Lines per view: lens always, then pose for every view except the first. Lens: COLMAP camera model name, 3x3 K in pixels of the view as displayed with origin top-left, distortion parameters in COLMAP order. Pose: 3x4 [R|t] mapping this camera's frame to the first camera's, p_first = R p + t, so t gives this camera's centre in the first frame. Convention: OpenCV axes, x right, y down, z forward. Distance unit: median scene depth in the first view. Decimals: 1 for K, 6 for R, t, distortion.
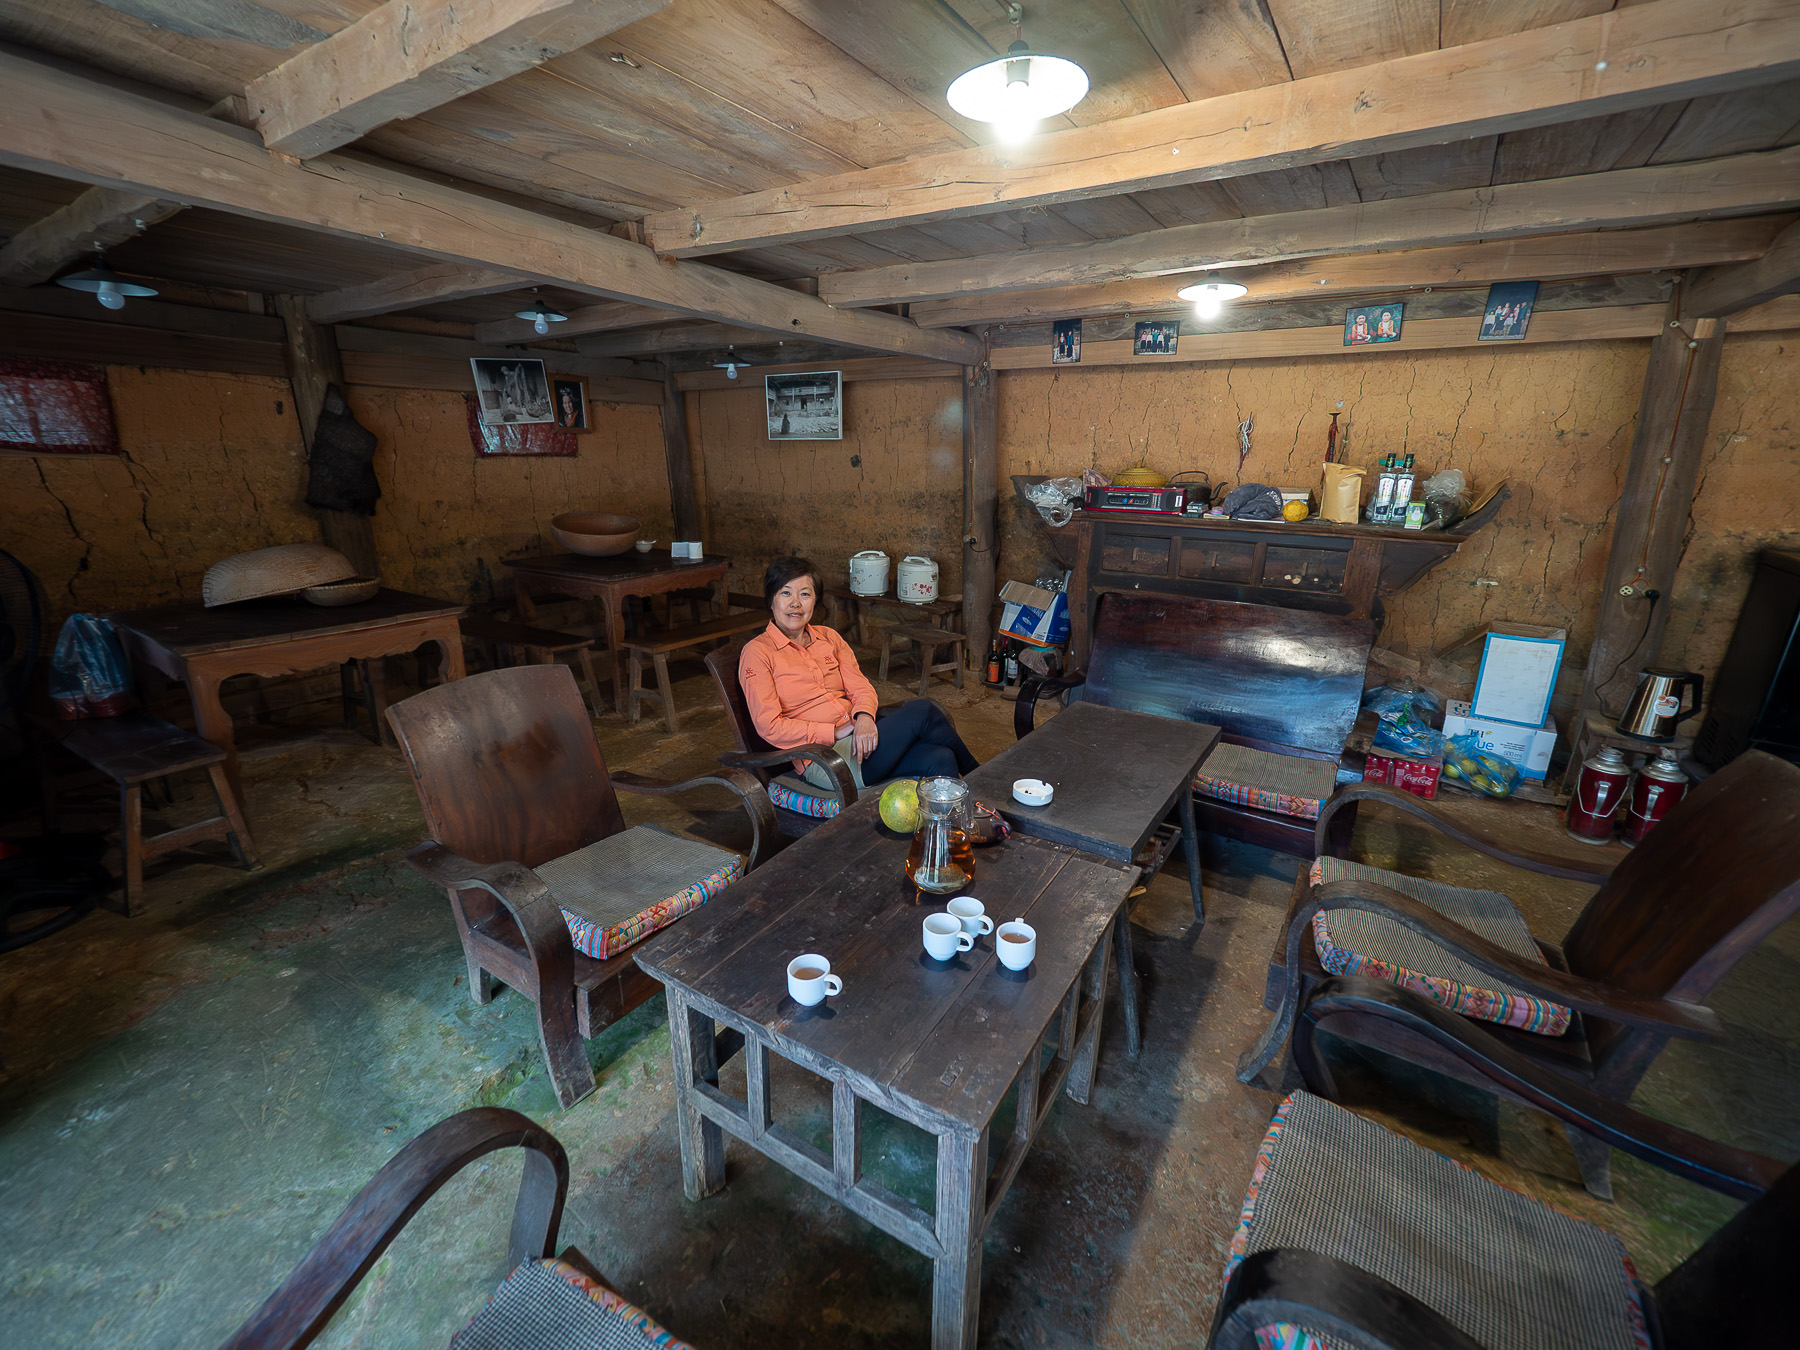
lens RADIAL K [[754.1, 0, 898.7], [0, 754.1, 683.0], [0, 0, 1]] dist [-0.013931, 0.002568]
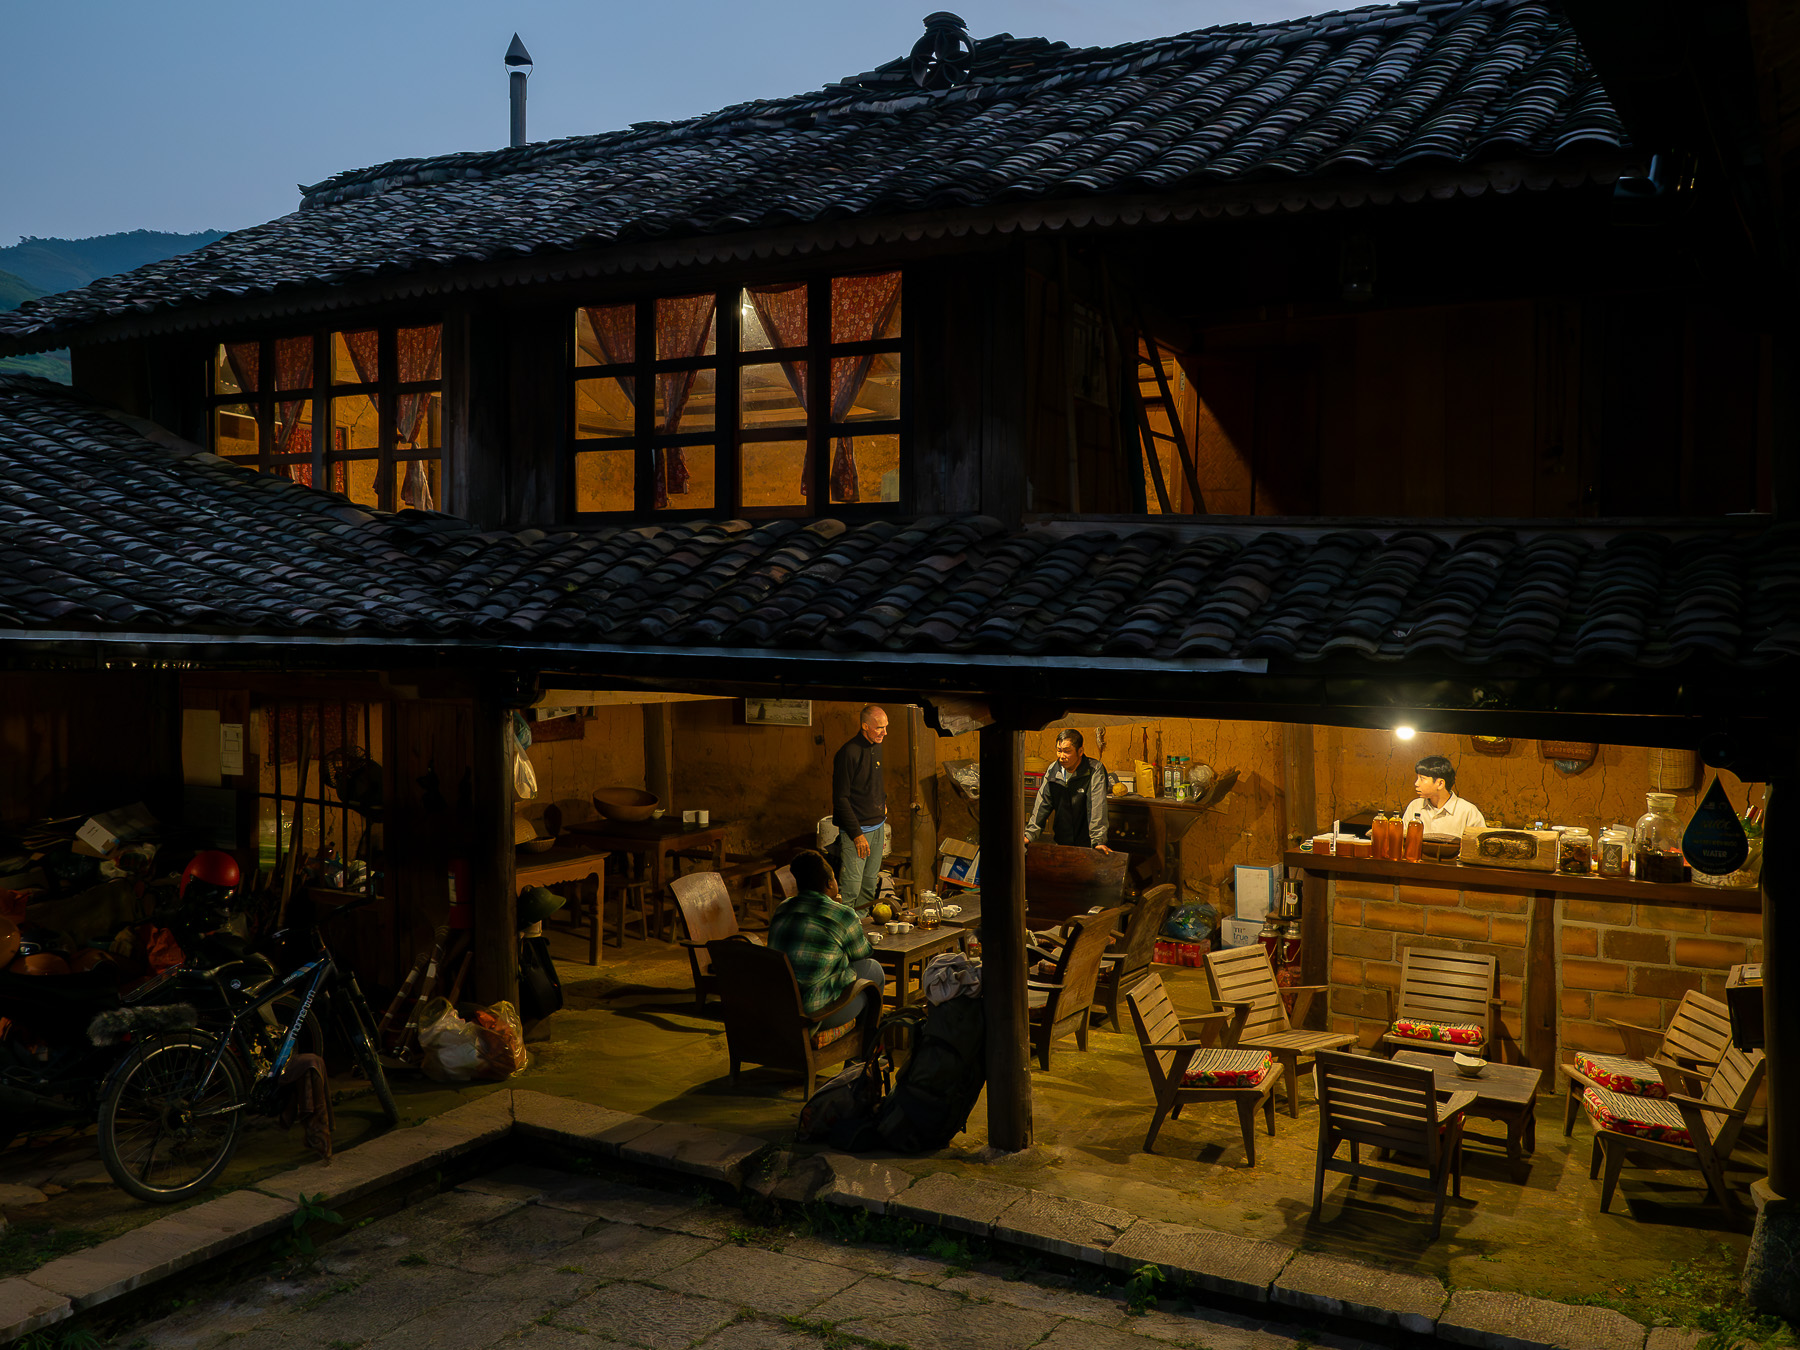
lens RADIAL K [[1572.6, 0, 899.0], [0, 1572.6, 675.2], [0, 0, 1]] dist [0.008635, -0.002291]
pose [[0.998036, -0.001674, 0.062627, -0.104644], [0.017514, 0.967242, -0.253250, 0.280025], [-0.060151, 0.253849, 0.965372, -1.698291]]
